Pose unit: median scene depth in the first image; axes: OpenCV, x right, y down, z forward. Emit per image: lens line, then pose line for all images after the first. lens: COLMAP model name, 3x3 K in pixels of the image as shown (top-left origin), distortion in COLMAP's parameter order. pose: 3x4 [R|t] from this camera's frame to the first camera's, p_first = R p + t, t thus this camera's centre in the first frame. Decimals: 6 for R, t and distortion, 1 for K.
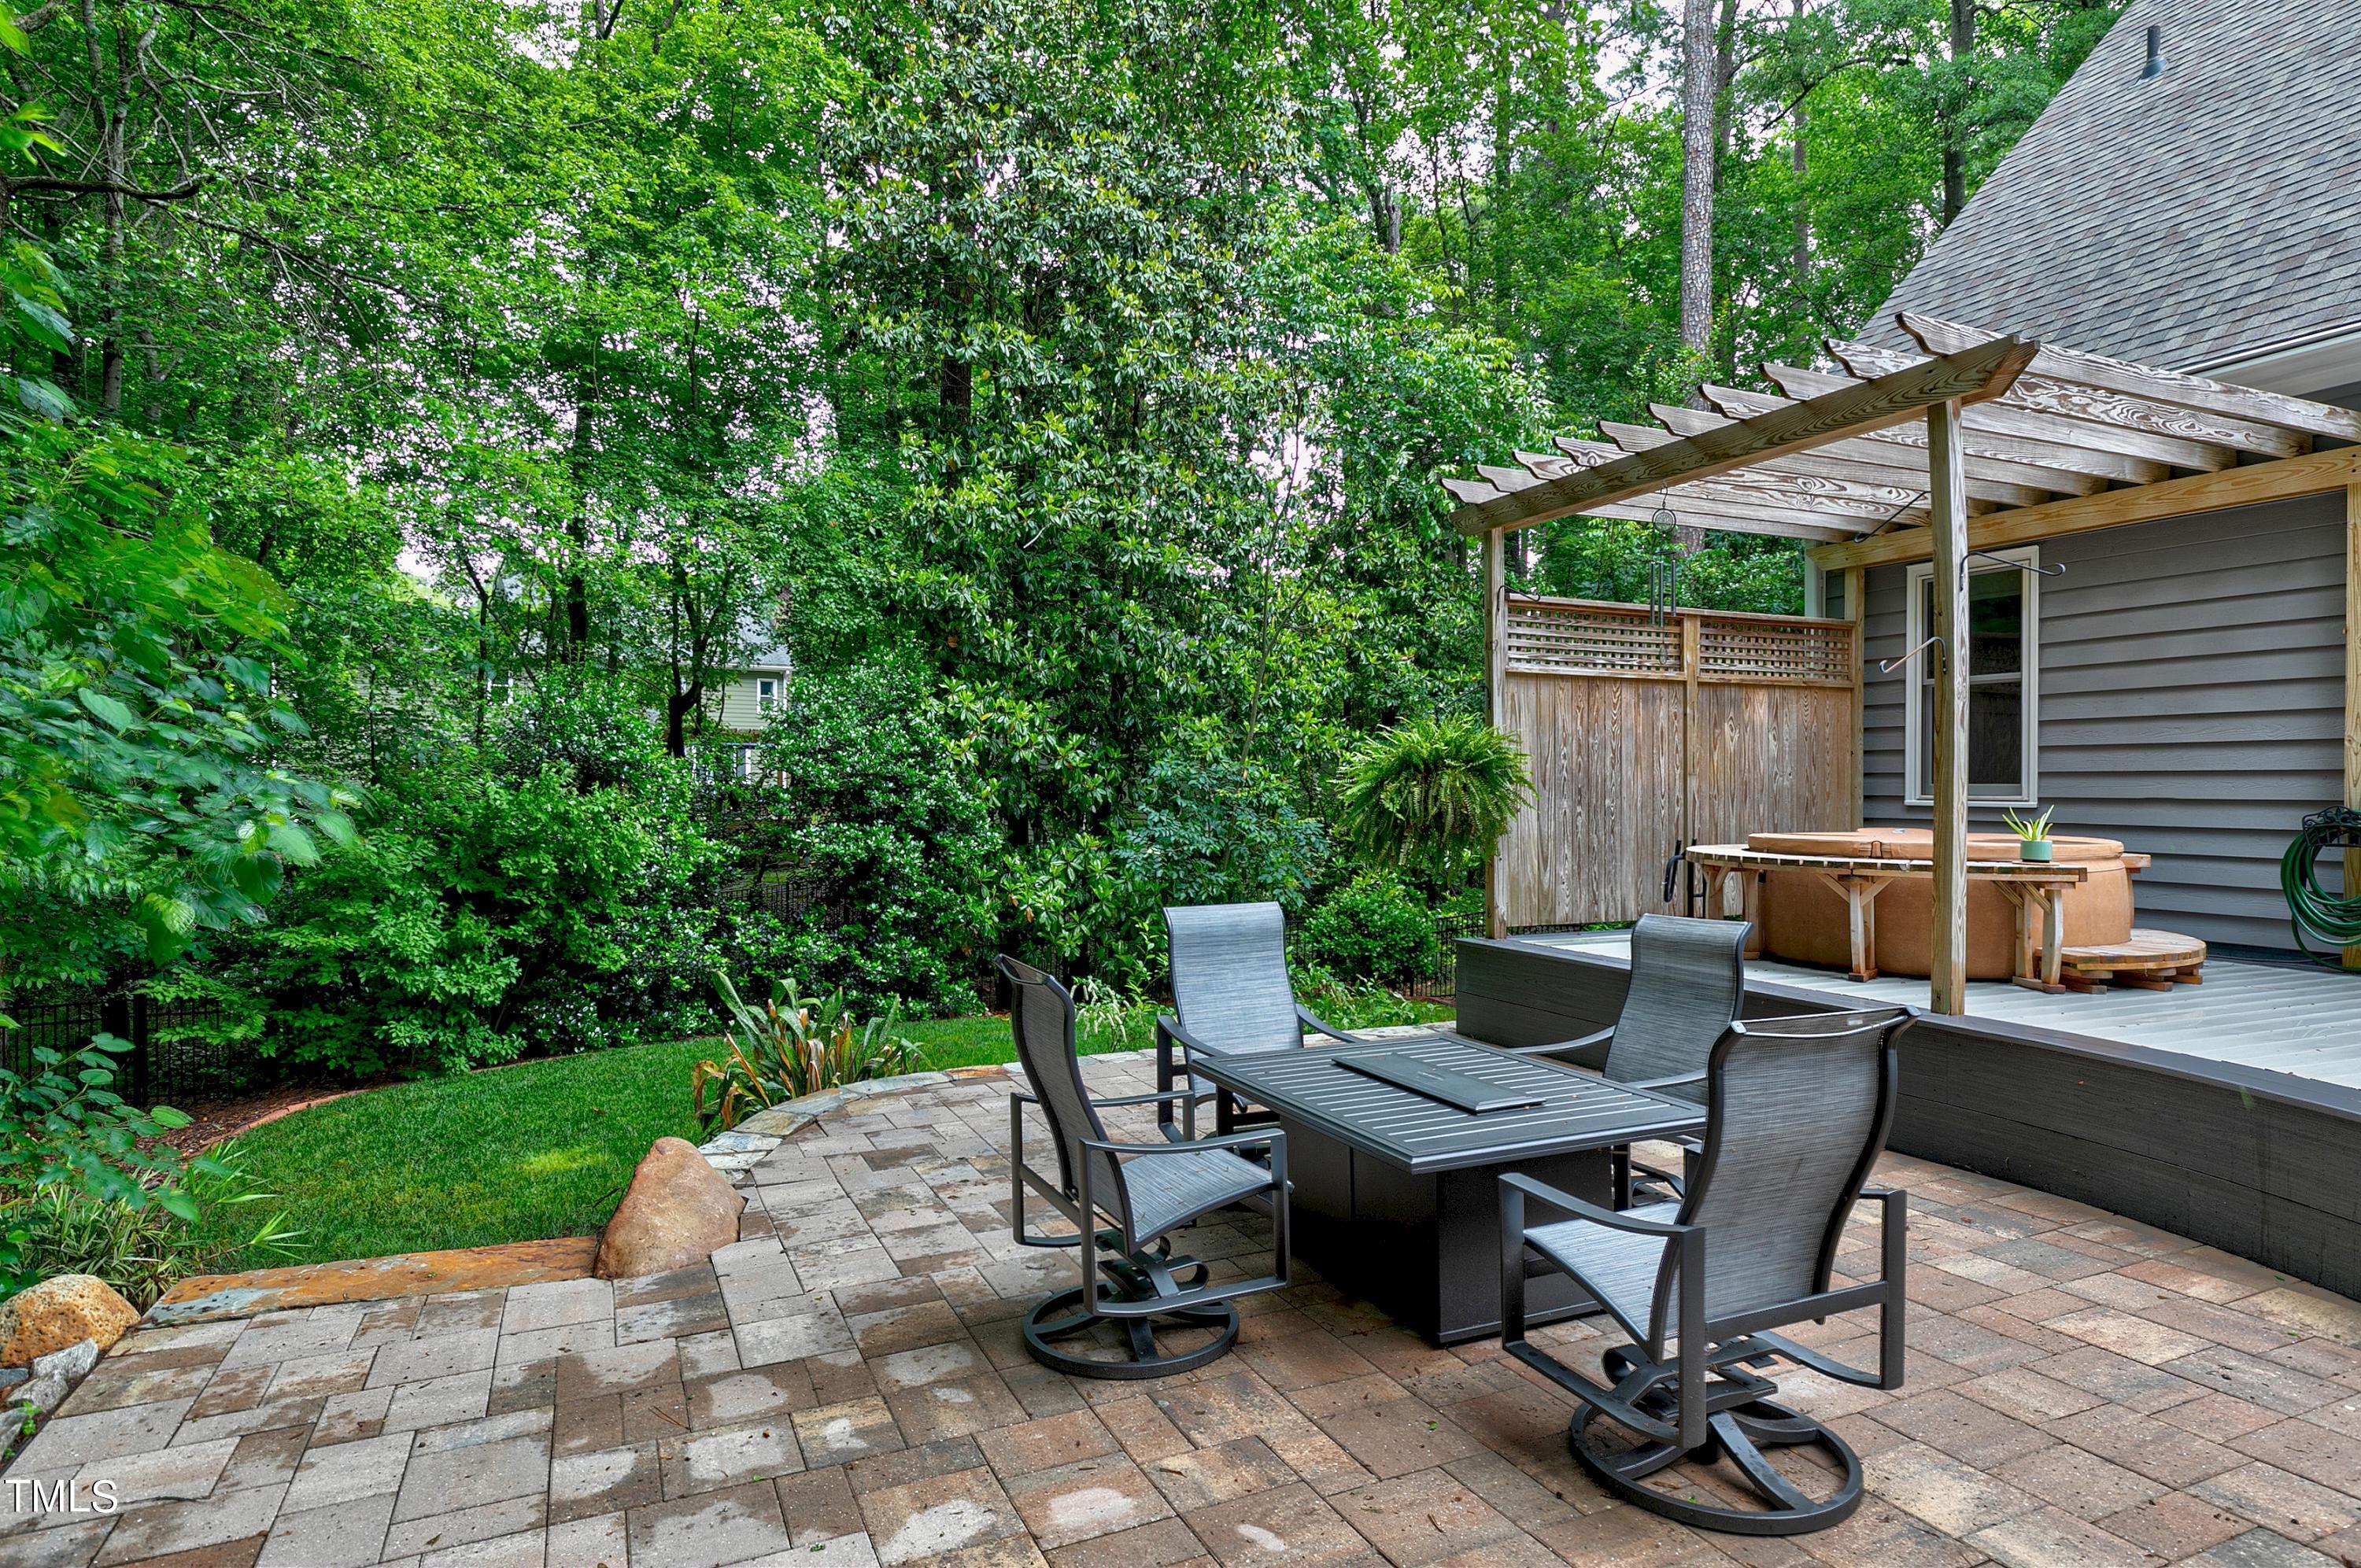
lens RADIAL K [[1325.5, 0, 1184.6], [0, 1325.5, 785.7], [0, 0, 1]] dist [0.004112, -0.000792]
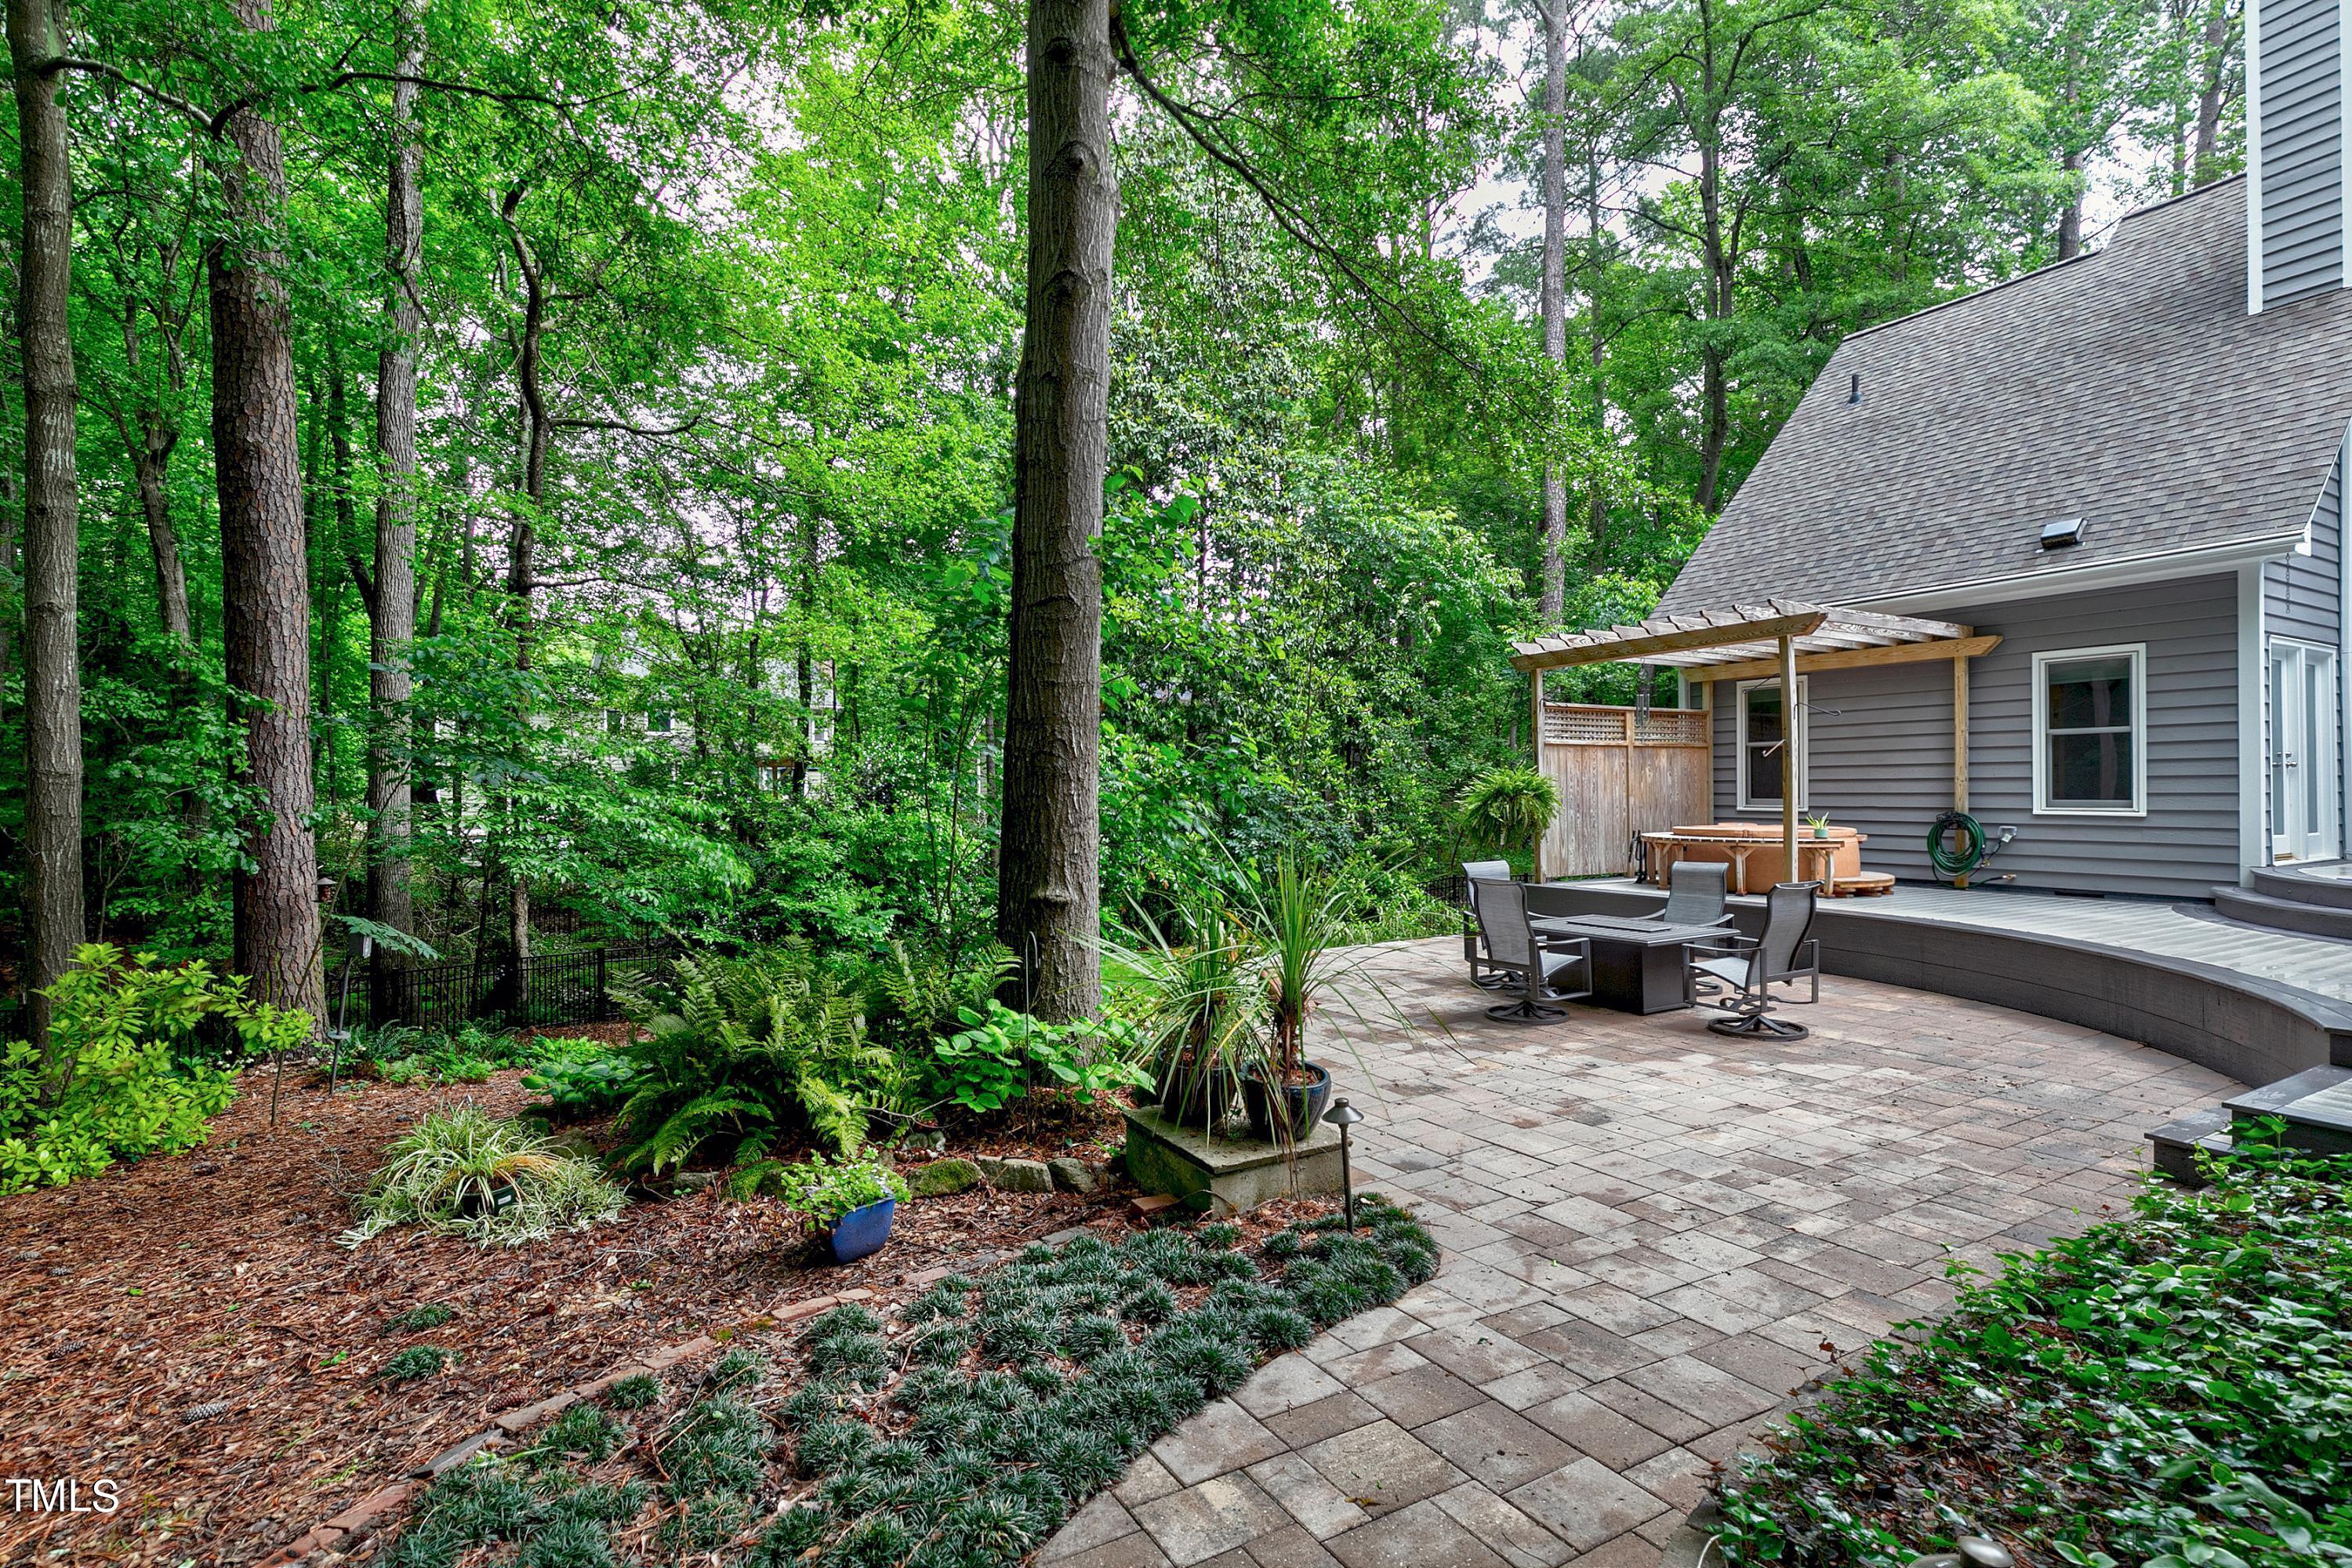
lens RADIAL K [[1088.4, 0, 1168.7], [0, 1088.4, 791.9], [0, 0, 1]] dist [-0.000783, -0.000104]
pose [[0.996489, -0.009085, 0.083232, -0.447024], [0.009124, 0.999958, -0.000093, -0.022307], [-0.083228, 0.000852, 0.996530, -0.535720]]
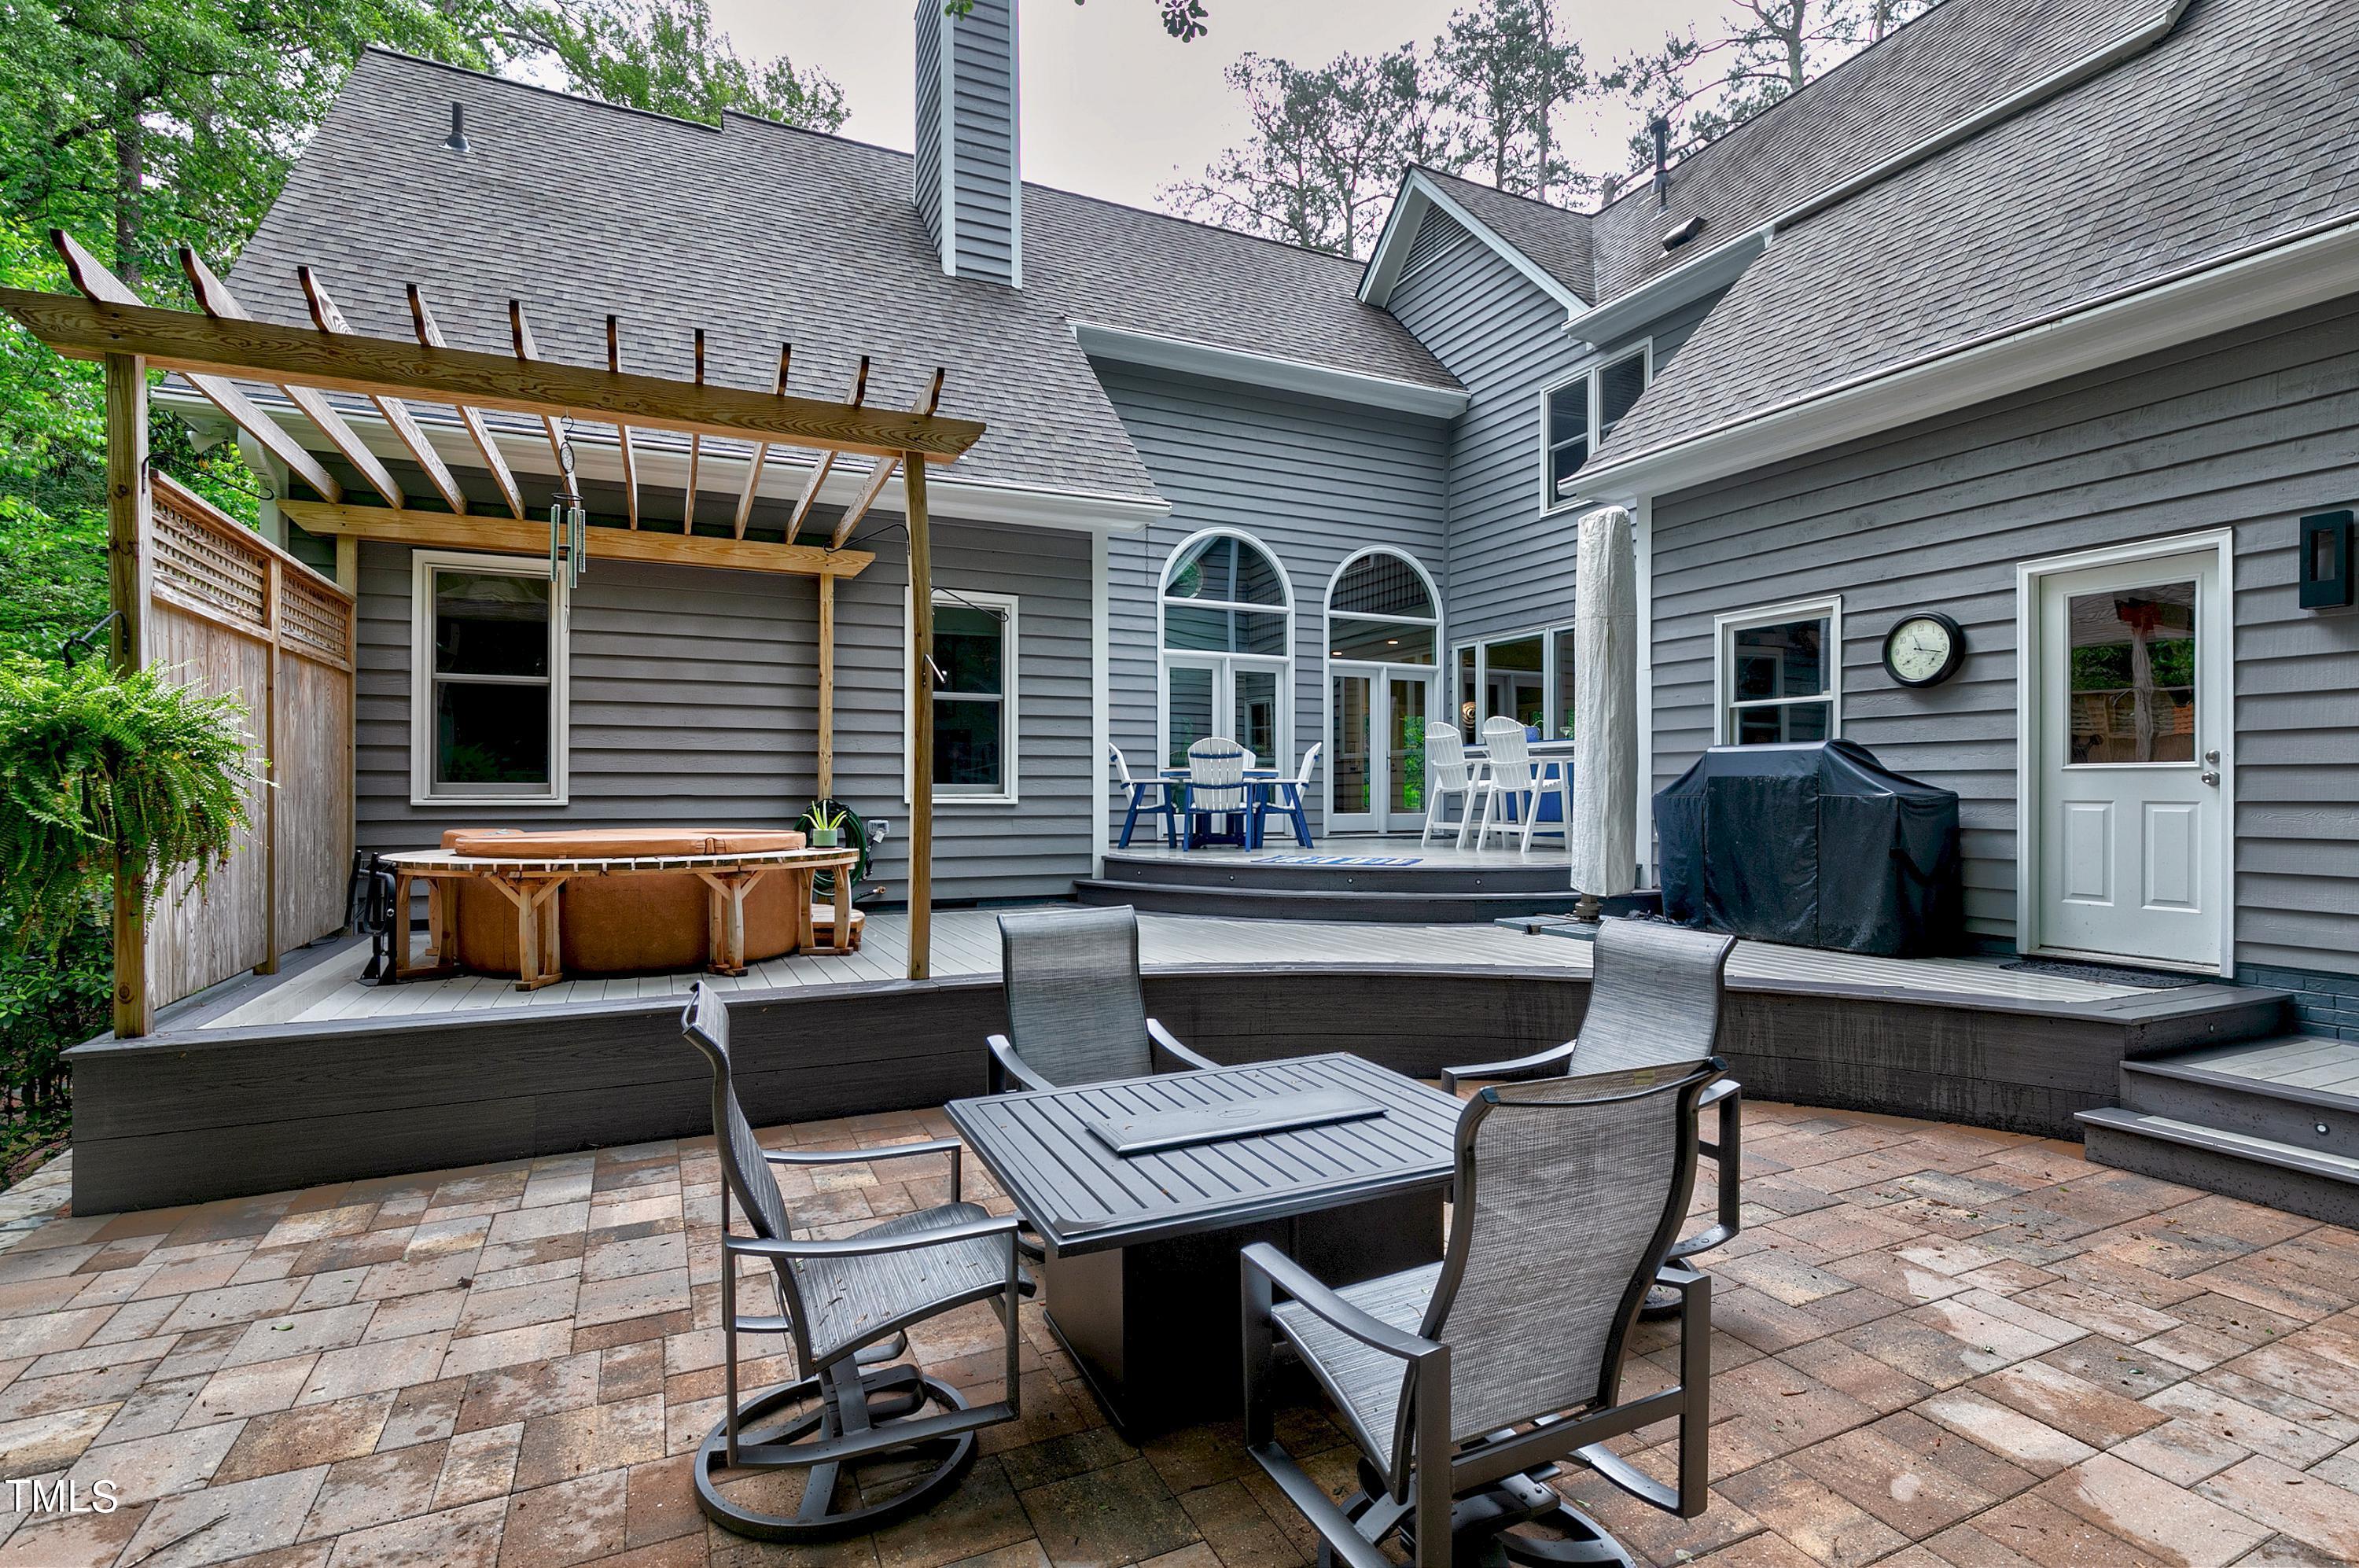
lens RADIAL K [[1115.2, 0, 1179.2], [0, 1115.2, 796.8], [0, 0, 1]] dist [-0.013555, 0.000052]
pose [[-0.005202, -0.010150, 0.999935, -0.285507], [-0.001431, 0.999948, 0.010143, 0.000318], [-0.999985, -0.001378, -0.005217, 0.551535]]
